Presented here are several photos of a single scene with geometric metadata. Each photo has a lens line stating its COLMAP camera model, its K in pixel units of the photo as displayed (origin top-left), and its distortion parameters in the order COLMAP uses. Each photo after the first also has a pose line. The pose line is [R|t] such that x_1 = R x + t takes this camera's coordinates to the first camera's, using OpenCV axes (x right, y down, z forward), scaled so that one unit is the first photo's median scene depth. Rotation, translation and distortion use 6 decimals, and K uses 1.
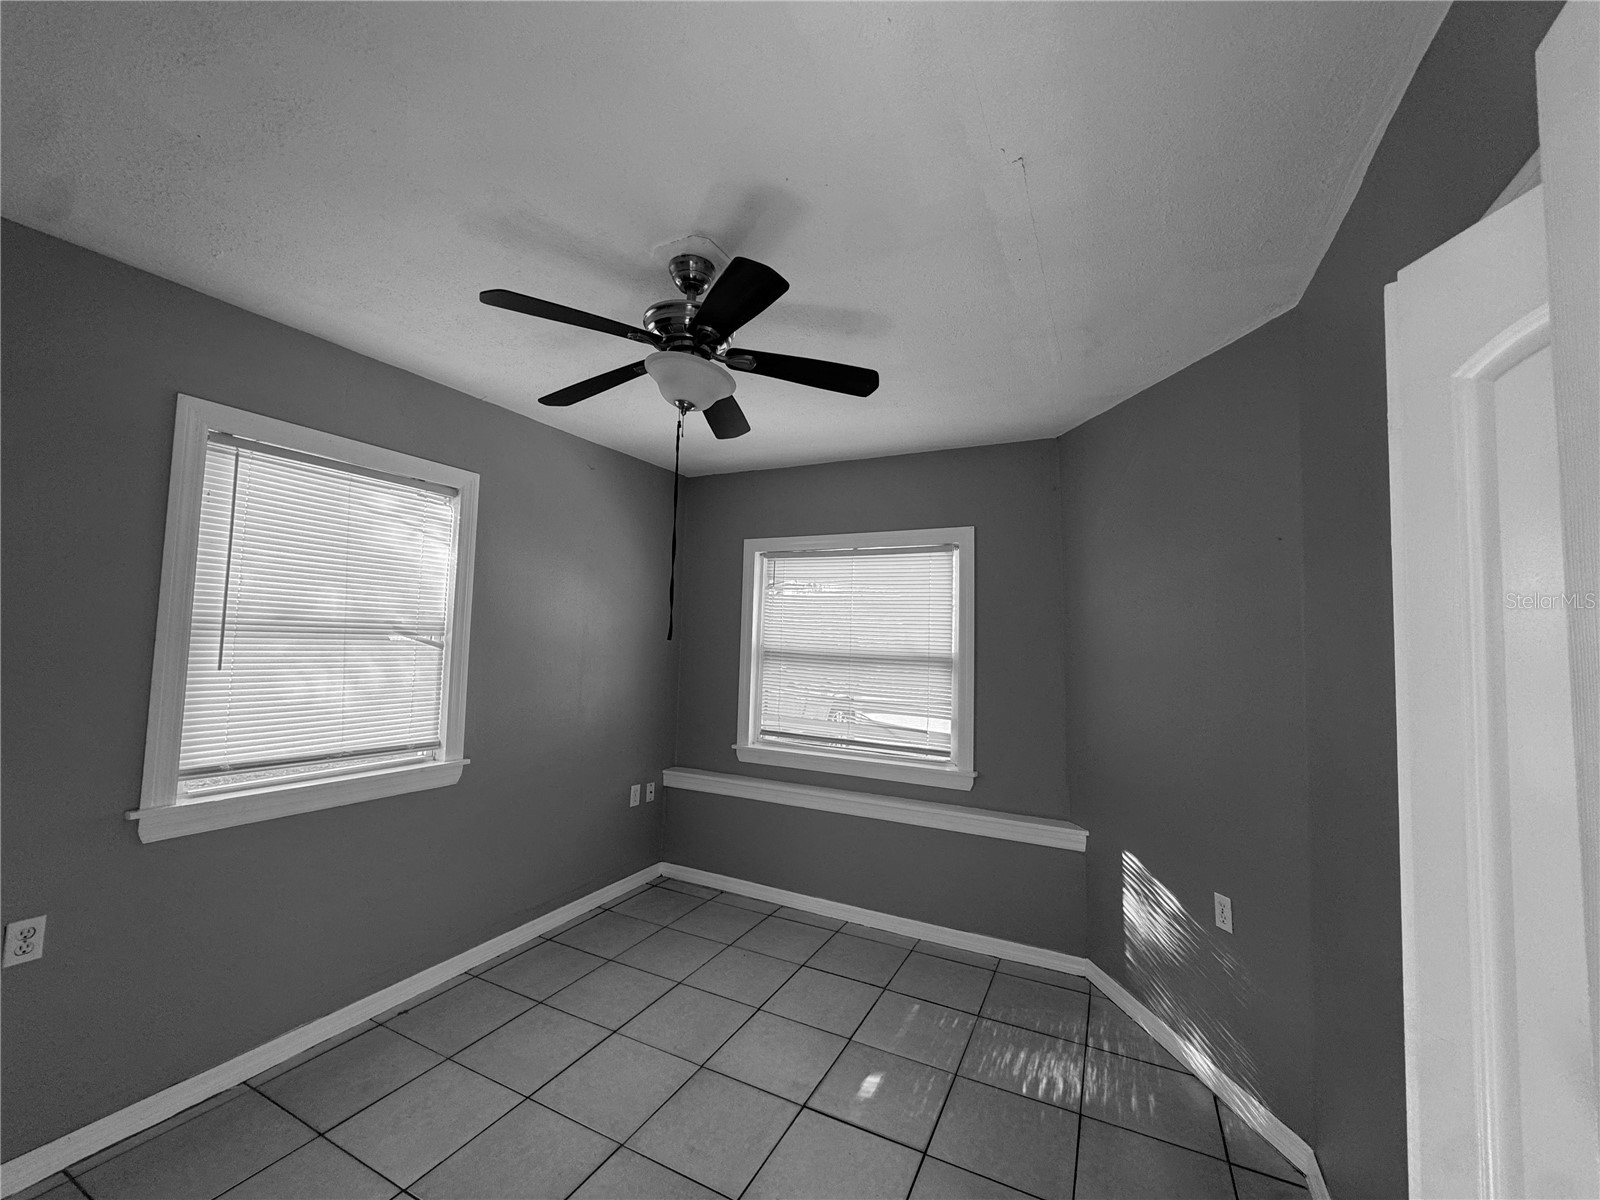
lens RADIAL K [[641.7, 0, 800.5], [0, 641.7, 603.3], [0, 0, 1]] dist [0.010426, 0.000175]
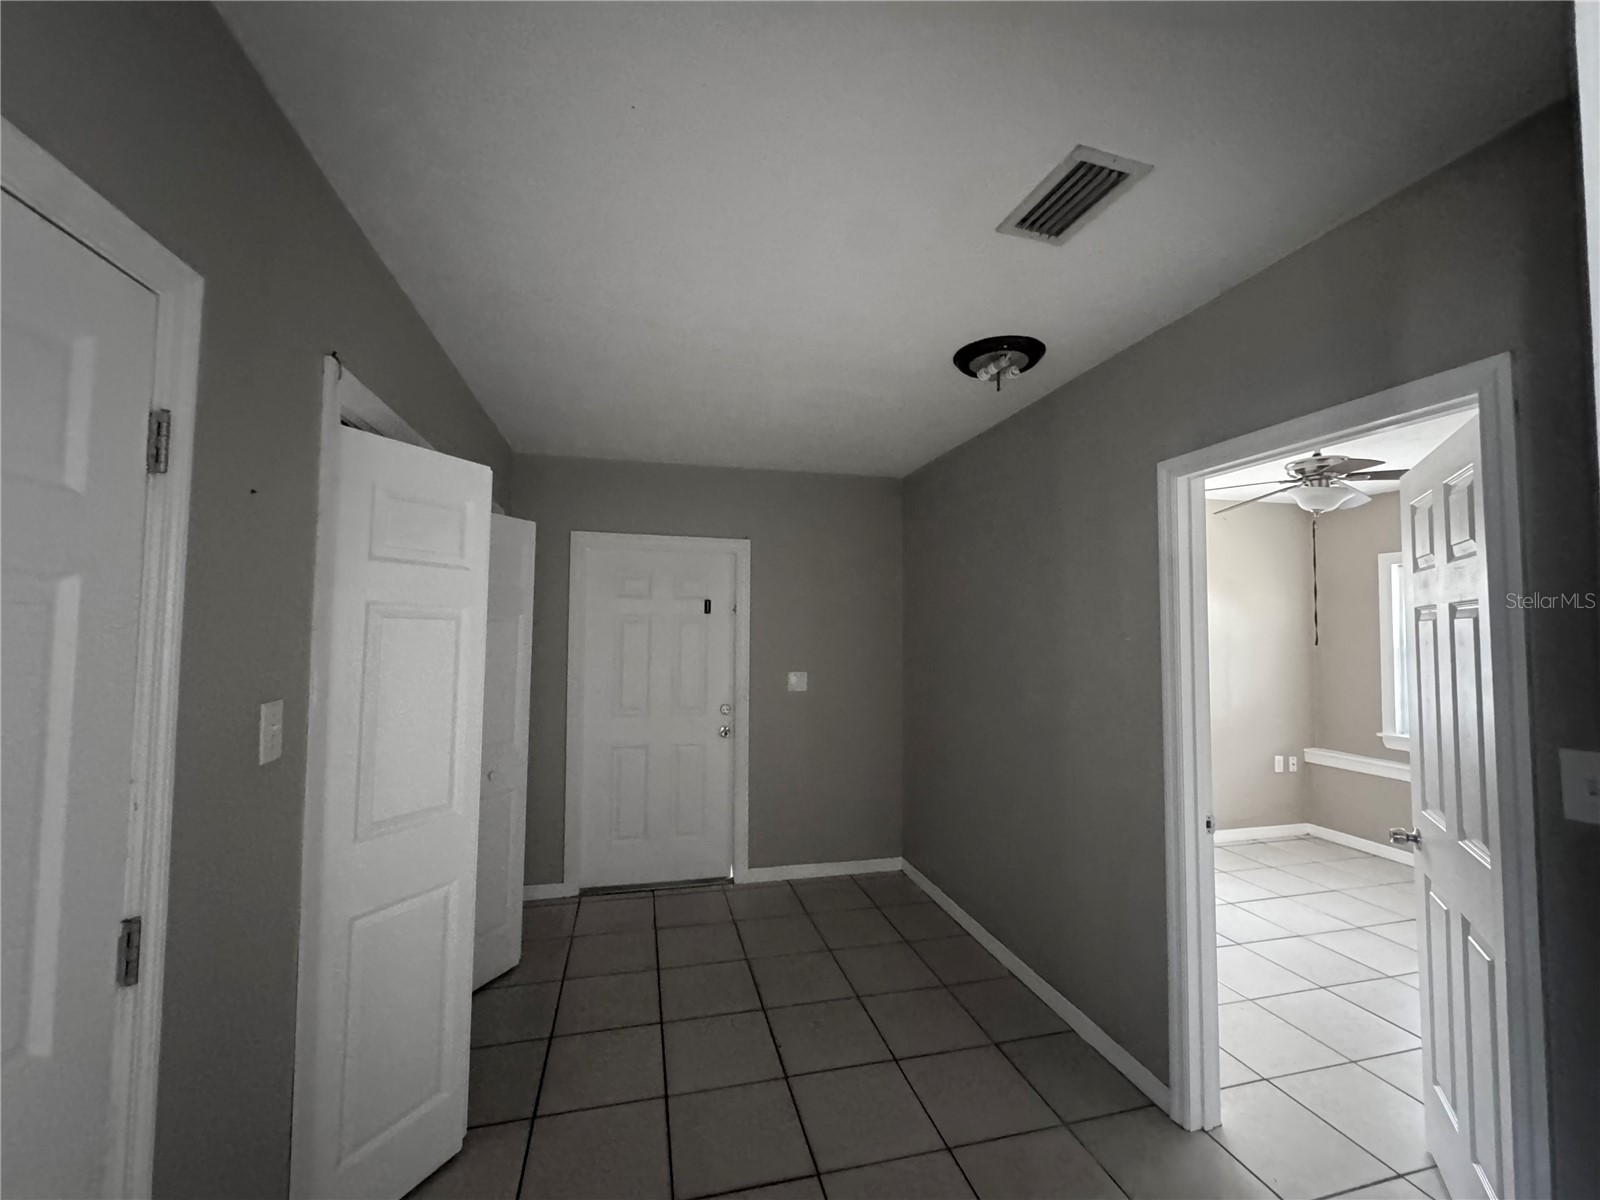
lens RADIAL K [[641.7, 0, 800.5], [0, 641.7, 603.3], [0, 0, 1]] dist [0.010426, 0.000175]
pose [[0.665802, -0.048137, -0.744574, 0.085067], [0.046853, 0.998645, -0.022666, -0.039771], [0.744656, -0.019794, 0.667155, -0.578835]]
